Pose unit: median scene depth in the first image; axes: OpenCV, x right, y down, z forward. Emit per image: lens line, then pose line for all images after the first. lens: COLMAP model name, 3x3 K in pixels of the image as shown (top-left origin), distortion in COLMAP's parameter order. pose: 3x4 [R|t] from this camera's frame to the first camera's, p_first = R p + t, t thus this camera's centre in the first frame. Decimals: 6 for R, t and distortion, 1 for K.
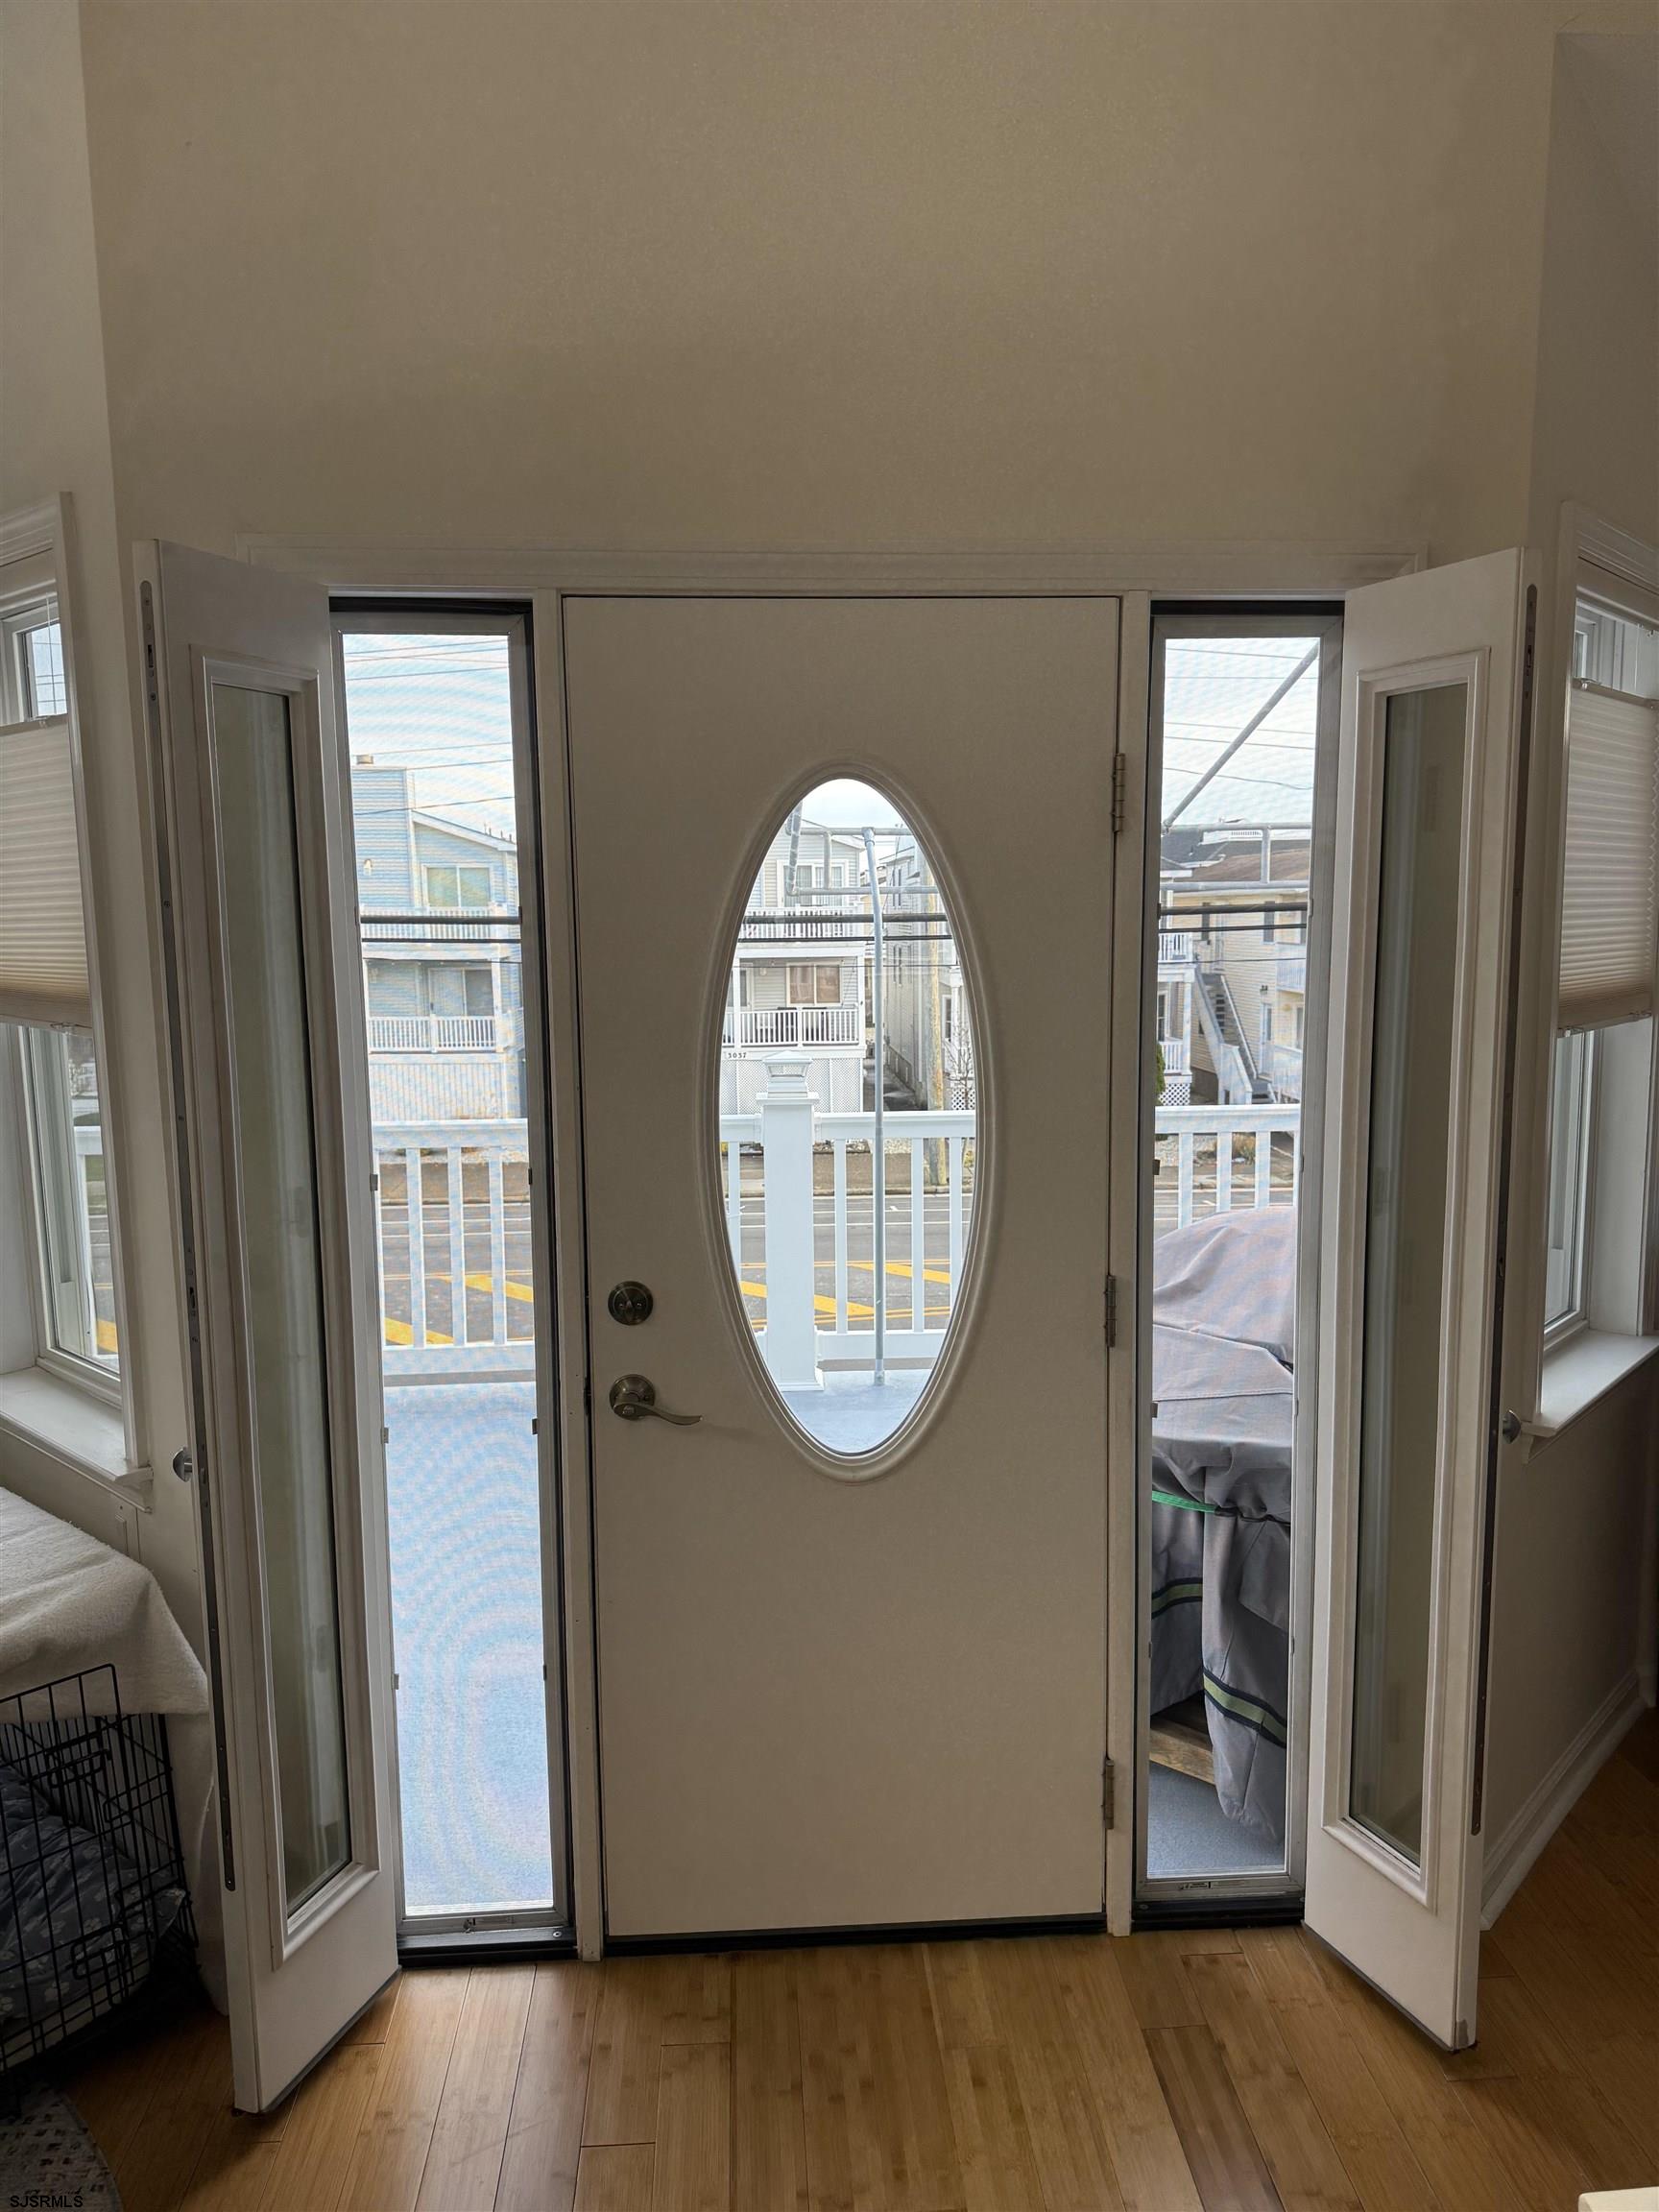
lens RADIAL K [[1556.0, 0, 829.5], [0, 1556.0, 1106.0], [0, 0, 1]] dist [0.072161, 0.000187]
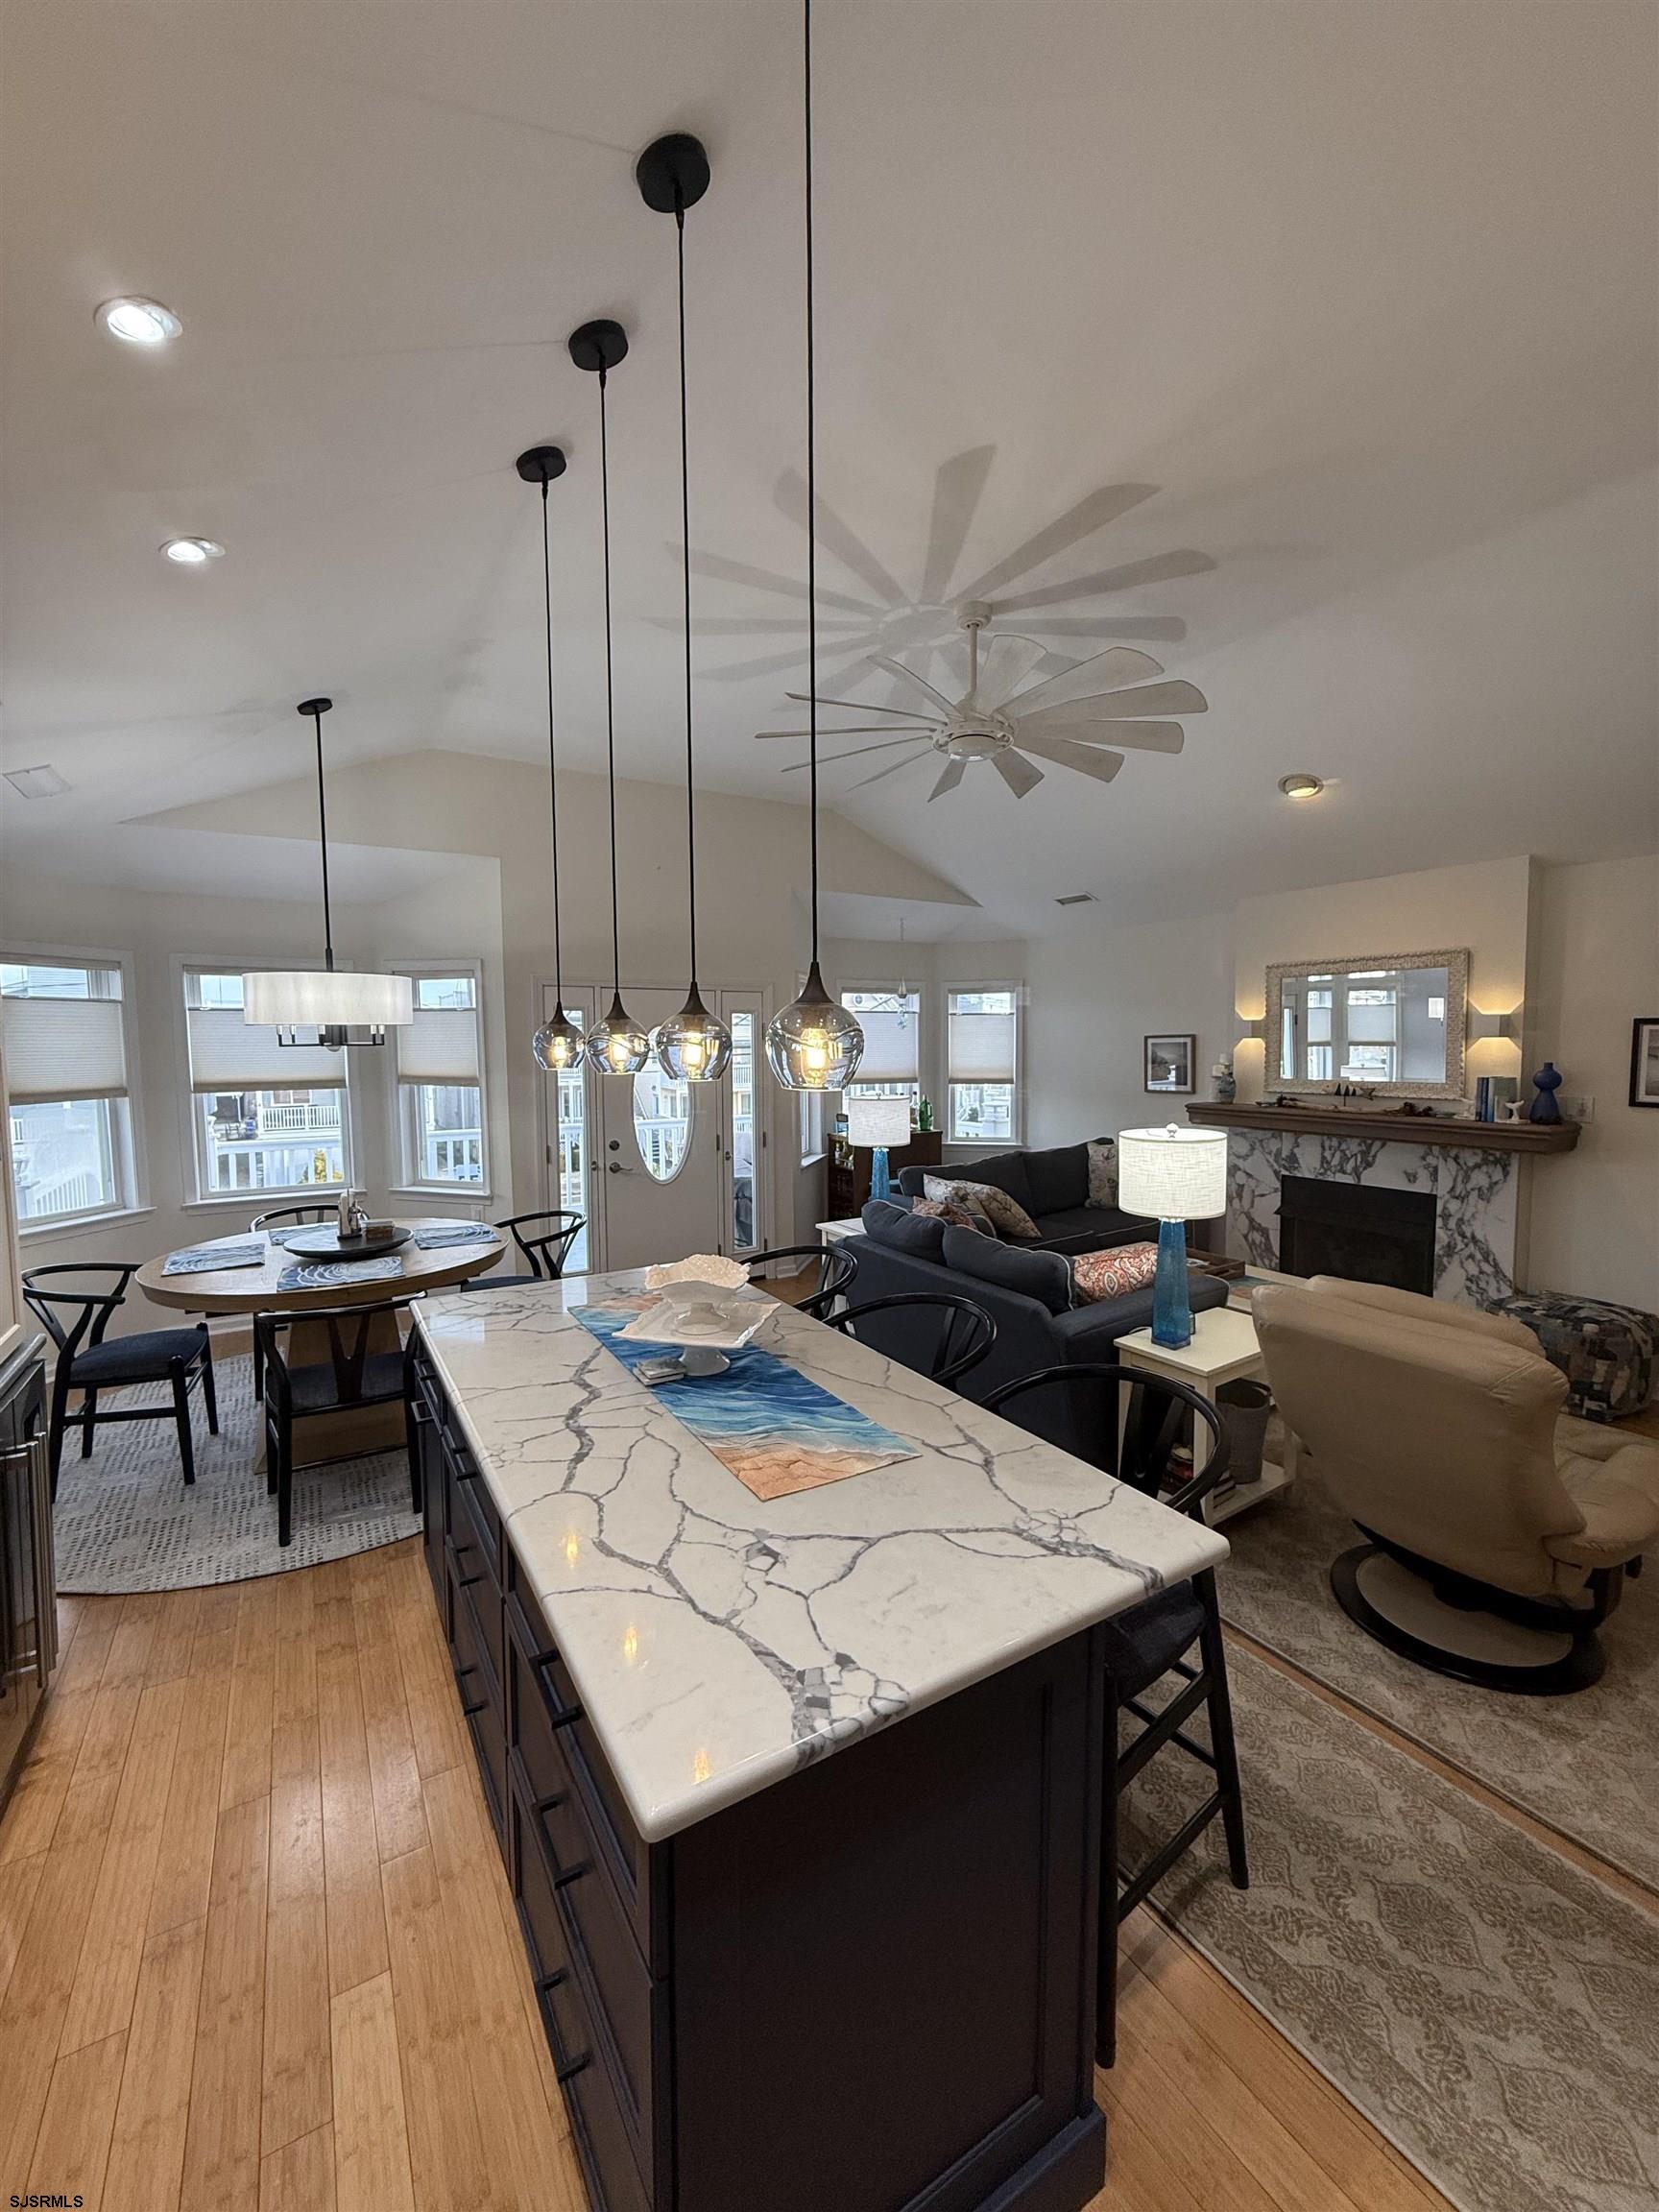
lens RADIAL K [[880.0, 0, 833.2], [0, 880.0, 1102.5], [0, 0, 1]] dist [0.001811, -0.000153]
pose [[0.887858, -0.025876, 0.459390, -0.667194], [0.052737, 0.997561, -0.045734, 0.142093], [-0.457086, 0.064832, 0.887057, -1.377248]]
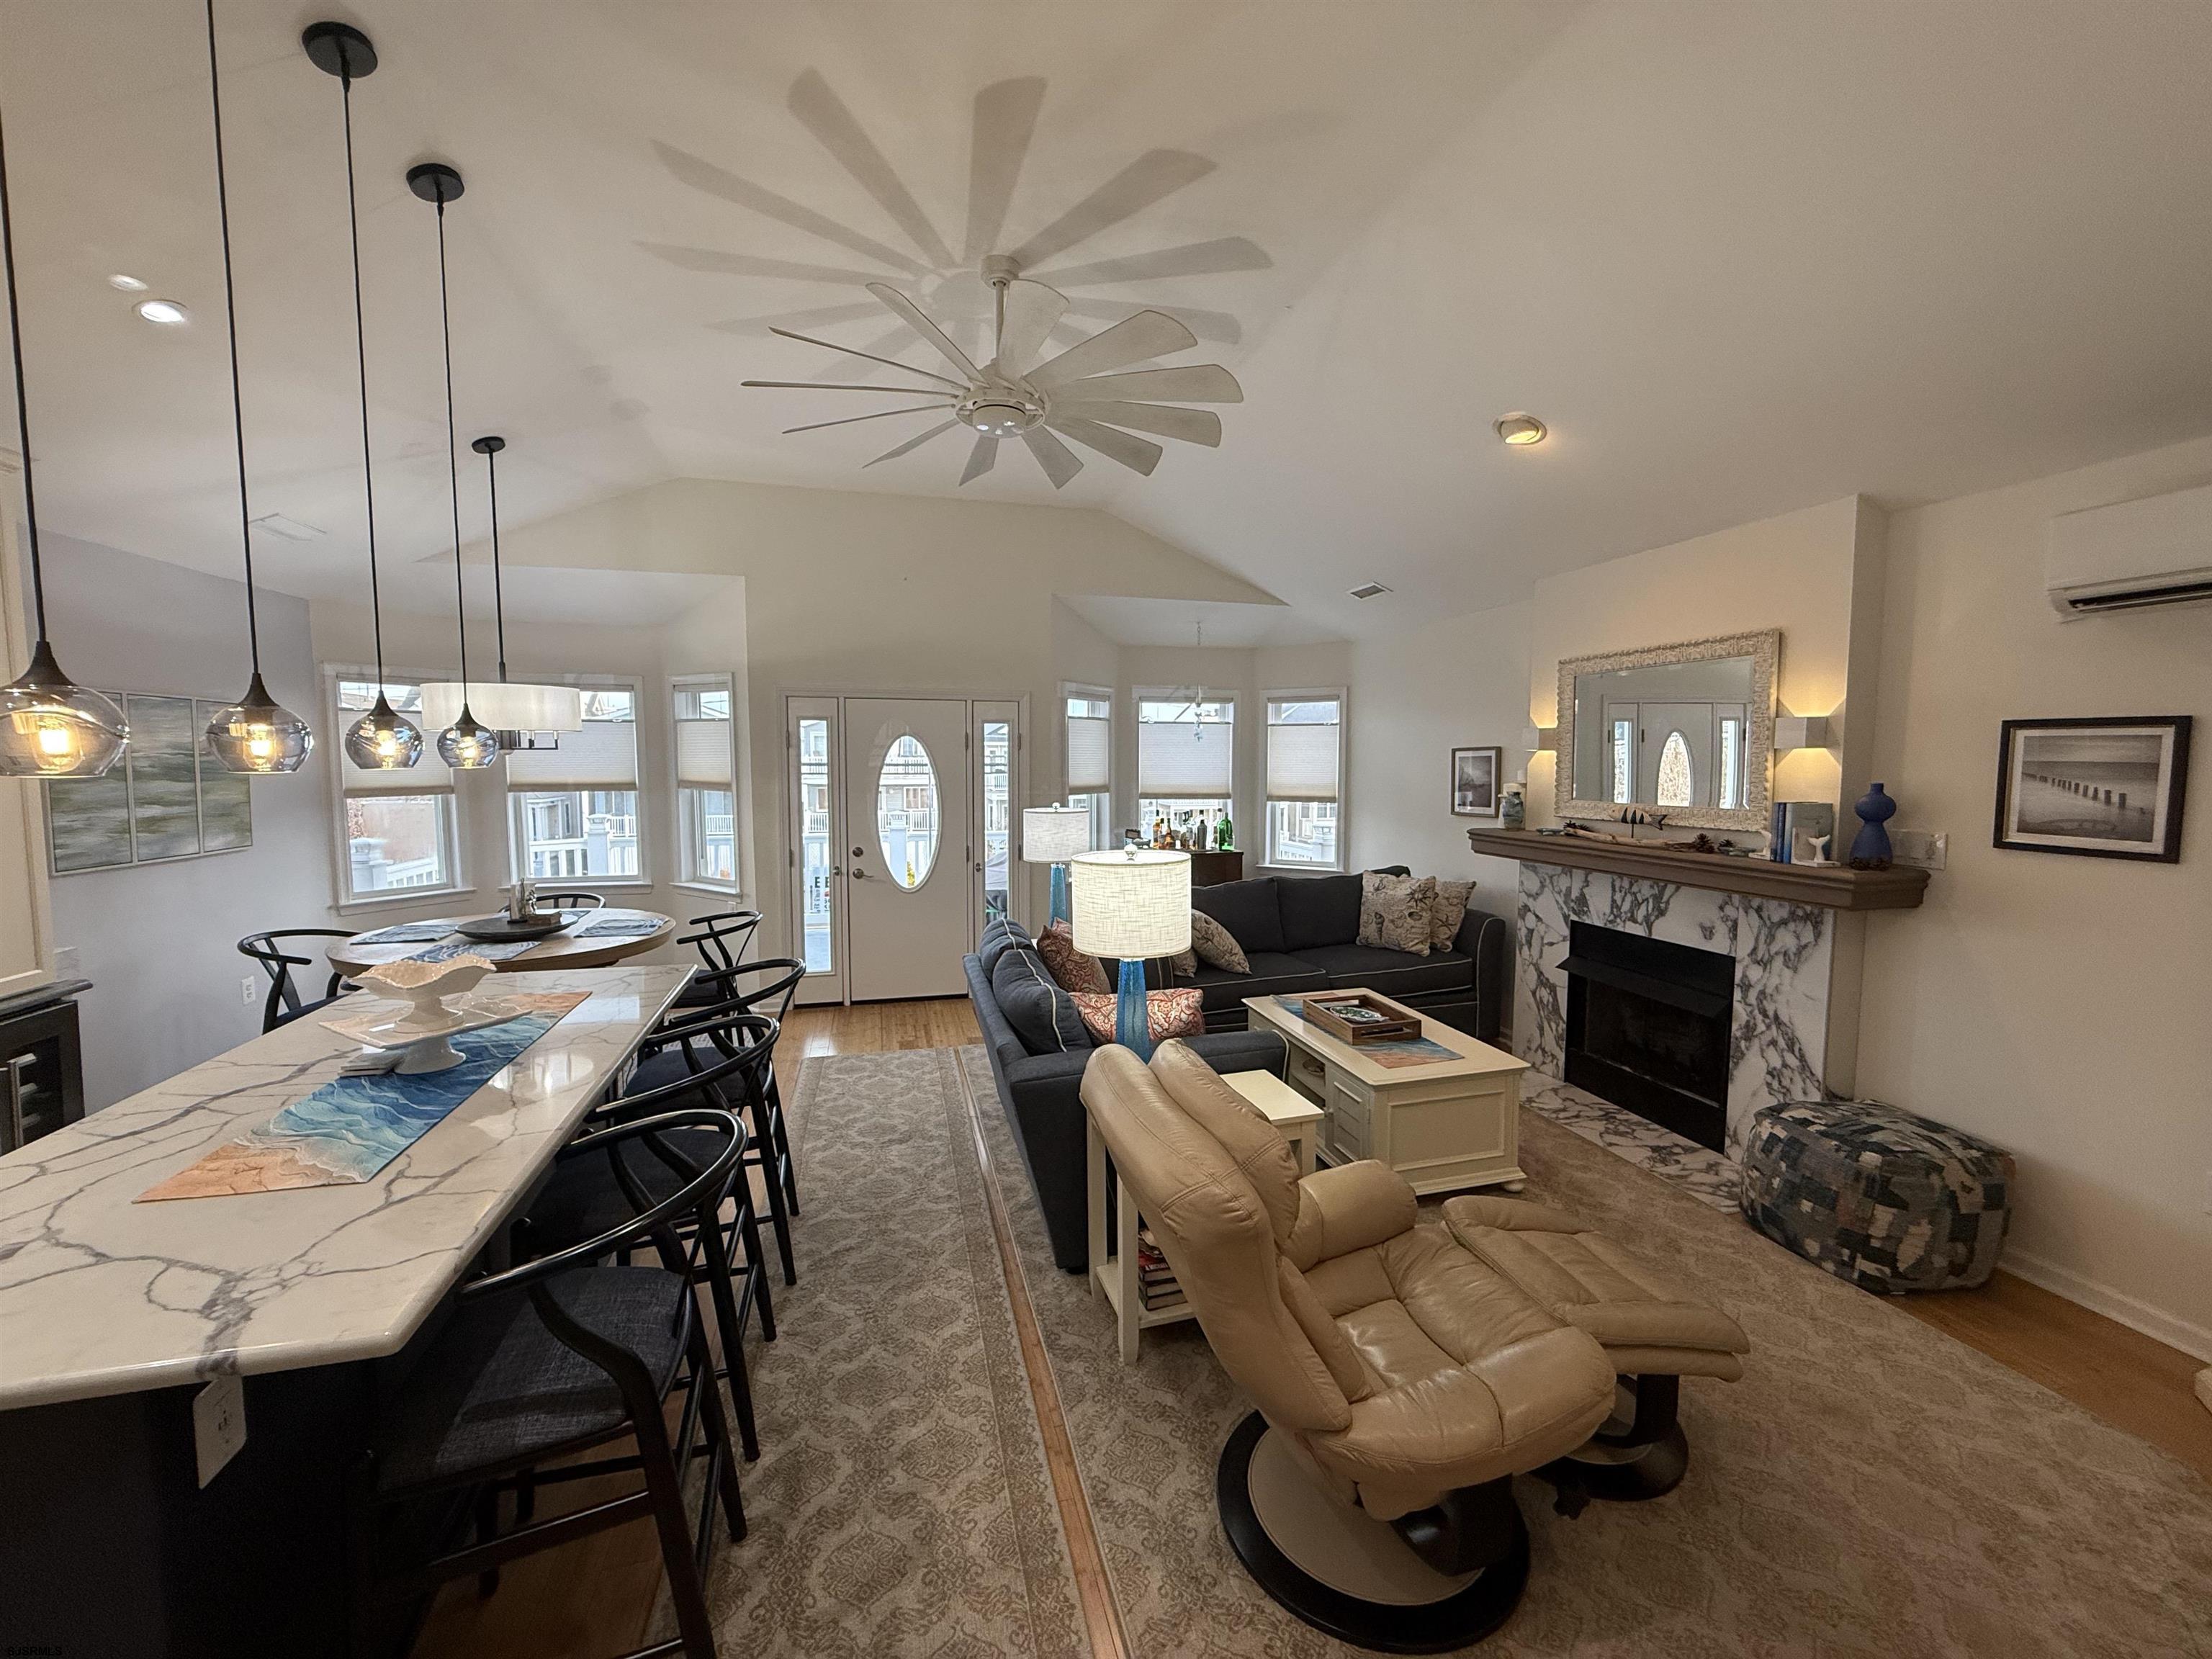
lens RADIAL K [[880.0, 0, 1100.2], [0, 880.0, 828.1], [0, 0, 1]] dist [0.001811, -0.000153]
pose [[0.983126, -0.000720, 0.182929, 0.087987], [0.009279, 0.998901, -0.045935, 0.168814], [-0.182695, 0.046858, 0.982052, -1.507764]]
